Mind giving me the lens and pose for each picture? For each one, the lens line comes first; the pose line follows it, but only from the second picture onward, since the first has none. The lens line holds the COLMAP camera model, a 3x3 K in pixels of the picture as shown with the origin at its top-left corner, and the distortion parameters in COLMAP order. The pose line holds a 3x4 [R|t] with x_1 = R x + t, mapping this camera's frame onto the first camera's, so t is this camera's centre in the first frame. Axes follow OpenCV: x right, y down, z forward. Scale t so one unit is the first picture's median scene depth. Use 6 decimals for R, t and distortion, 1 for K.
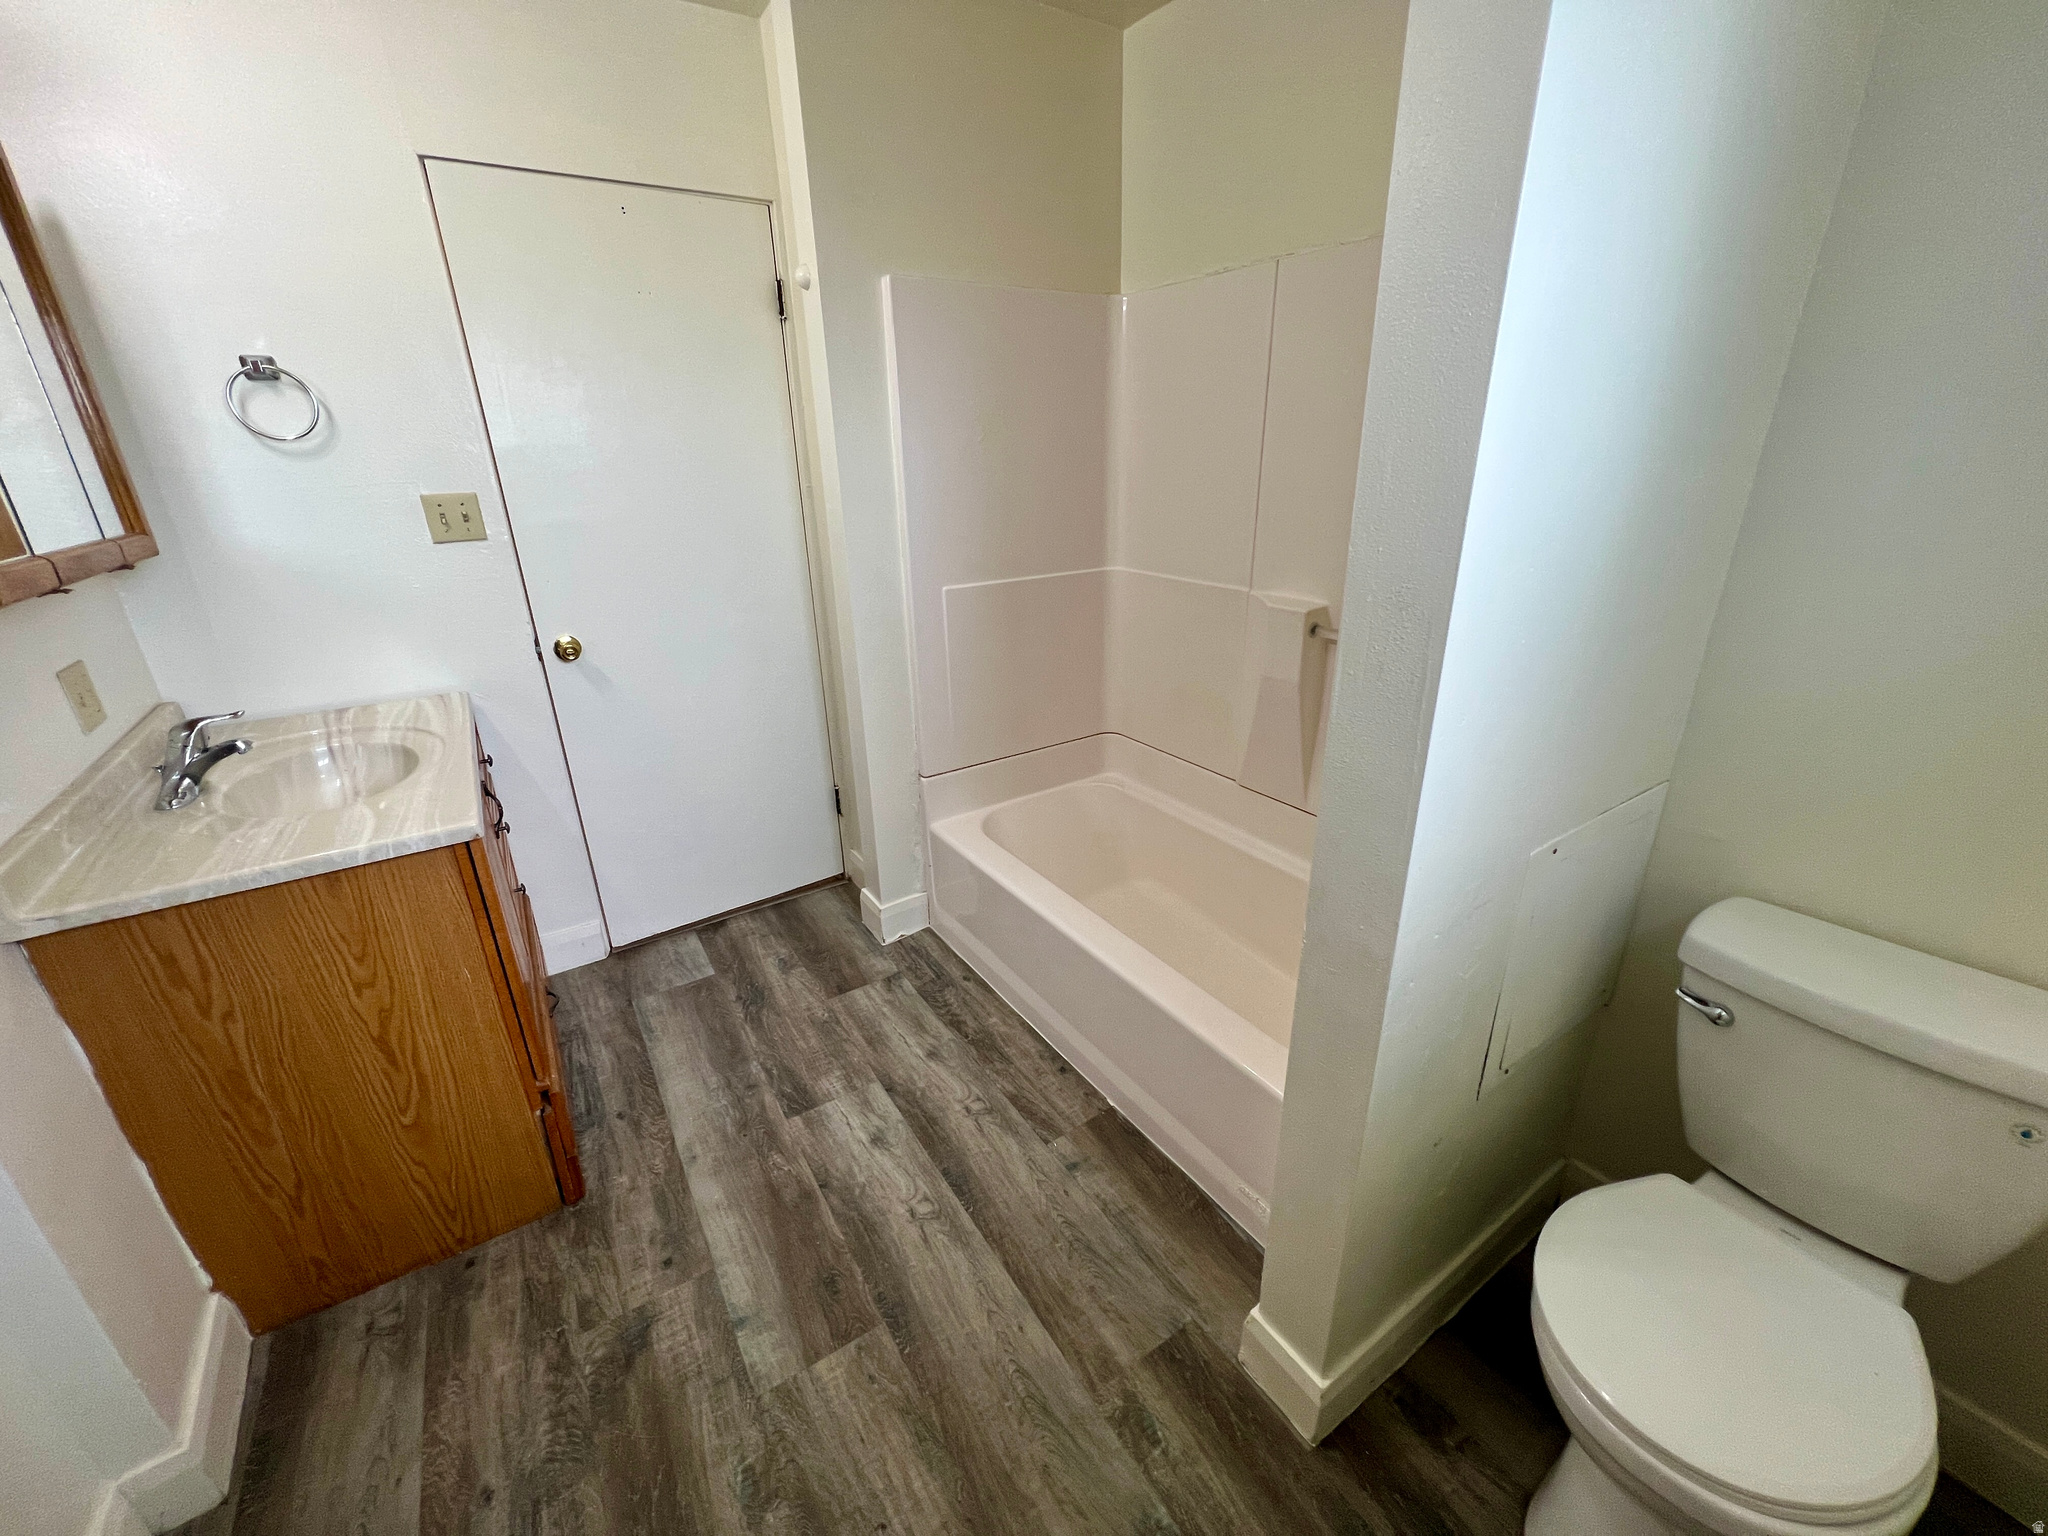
lens RADIAL K [[815.6, 0, 1026.4], [0, 815.6, 734.8], [0, 0, 1]] dist [-0.000800, 0.000055]
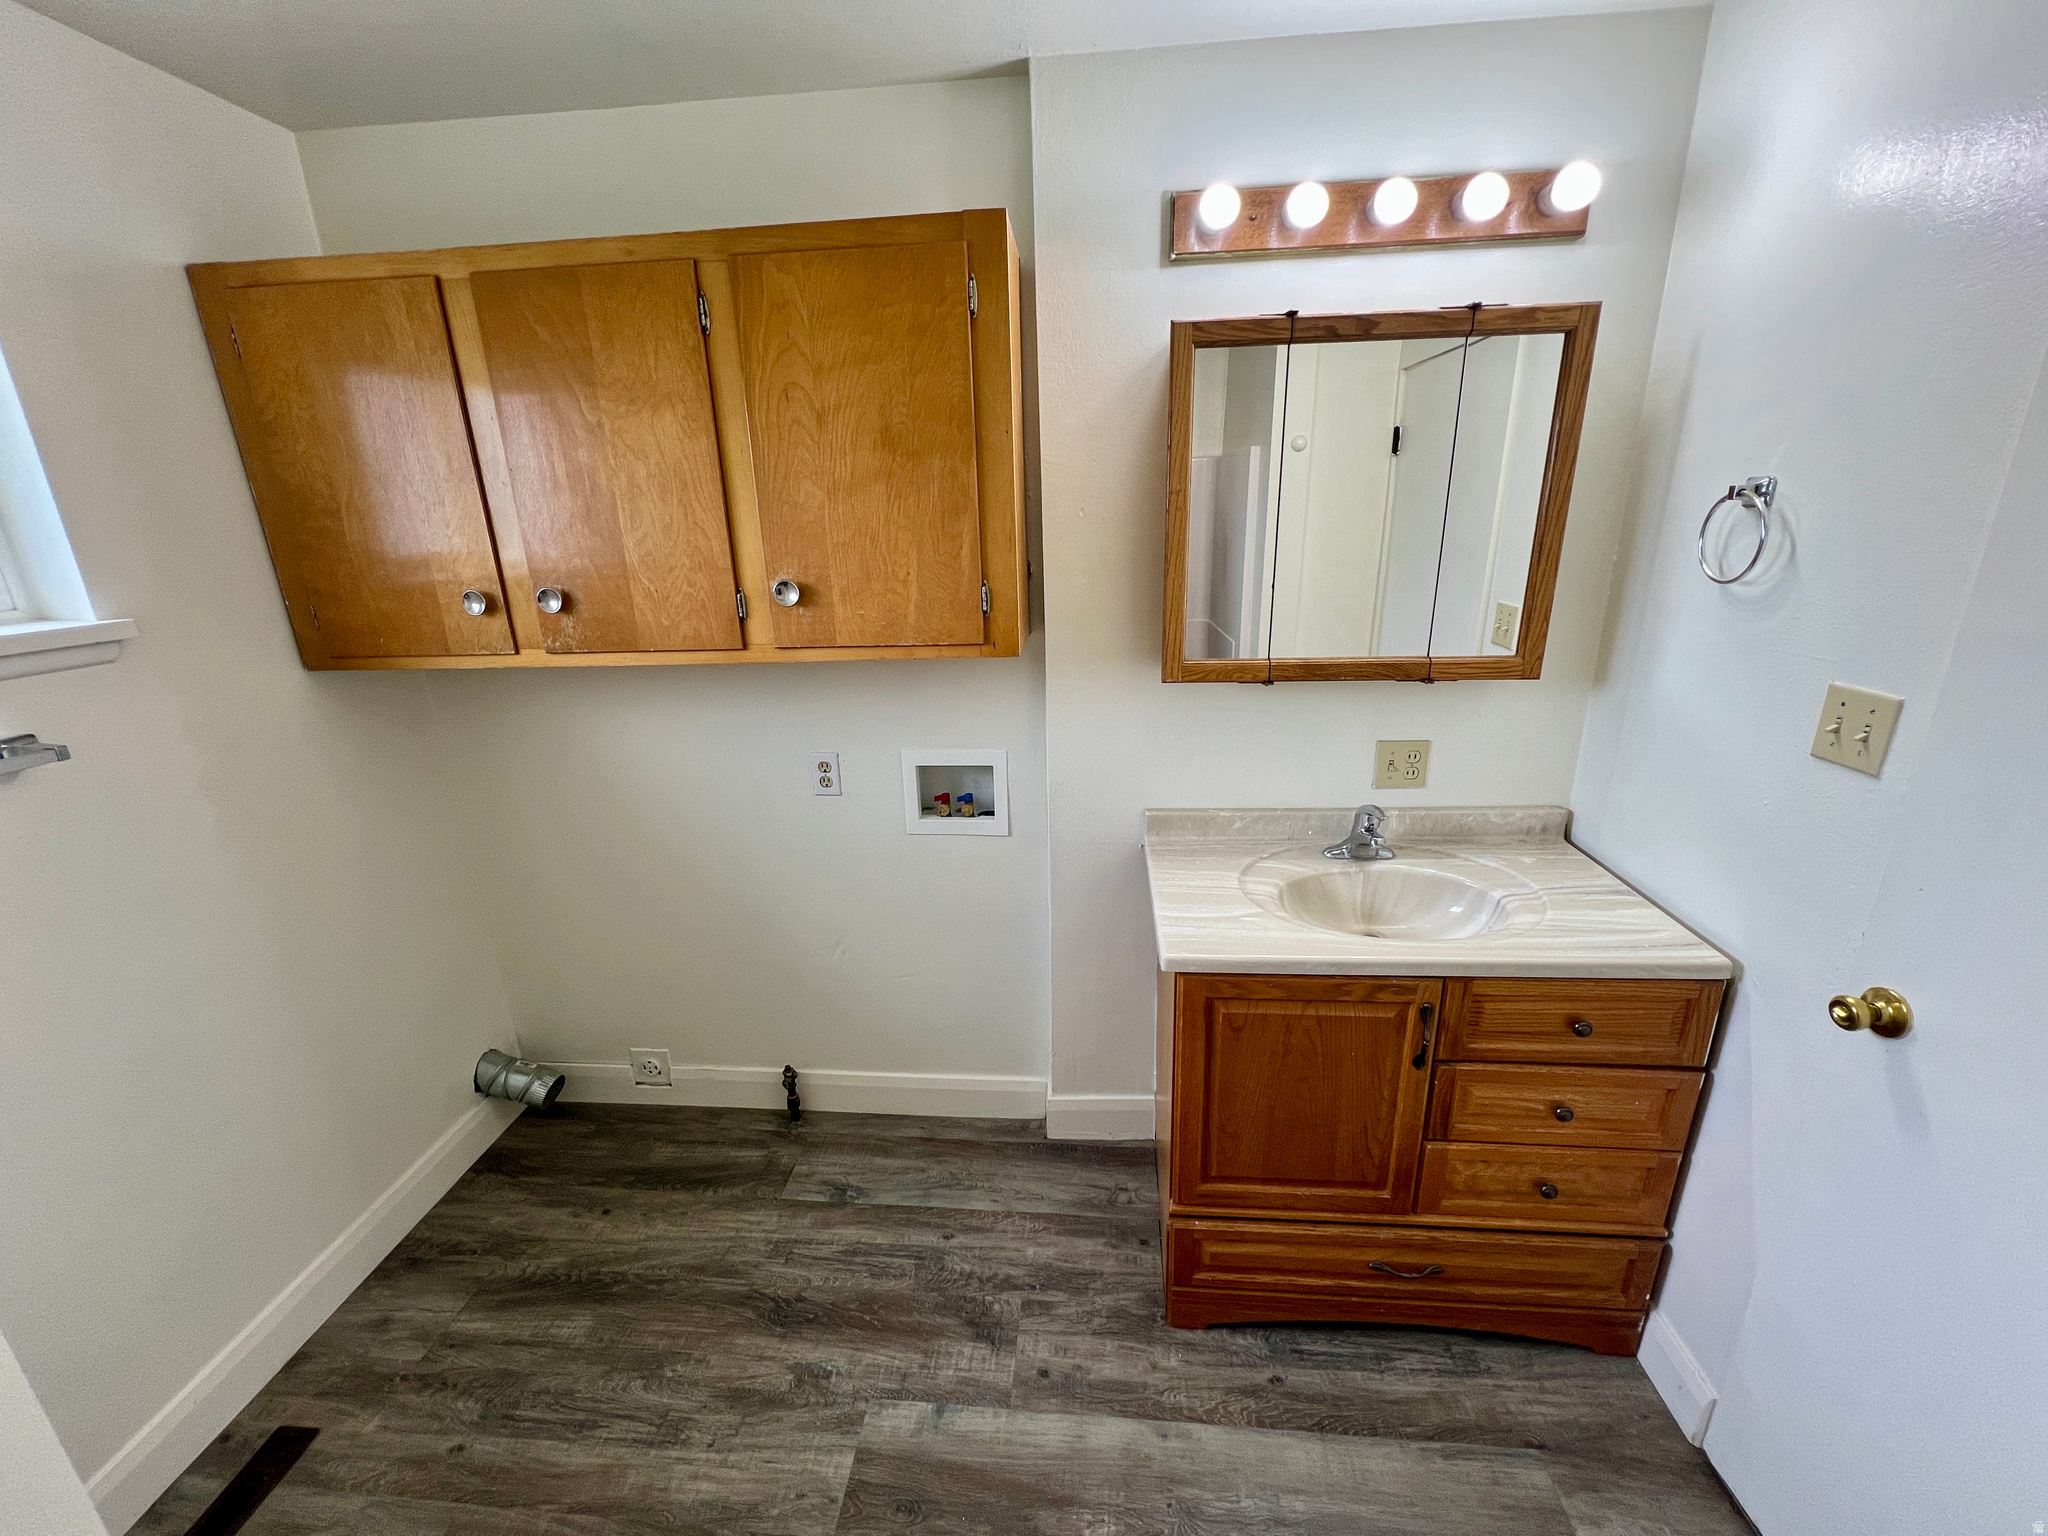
lens RADIAL K [[810.1, 0, 1031.3], [0, 810.1, 763.7], [0, 0, 1]] dist [-0.010727, 0.000695]
pose [[-0.611696, 0.268432, -0.744159, 0.134155], [-0.238152, 0.834551, 0.496798, -0.539527], [0.754395, 0.481112, -0.446564, 1.133396]]
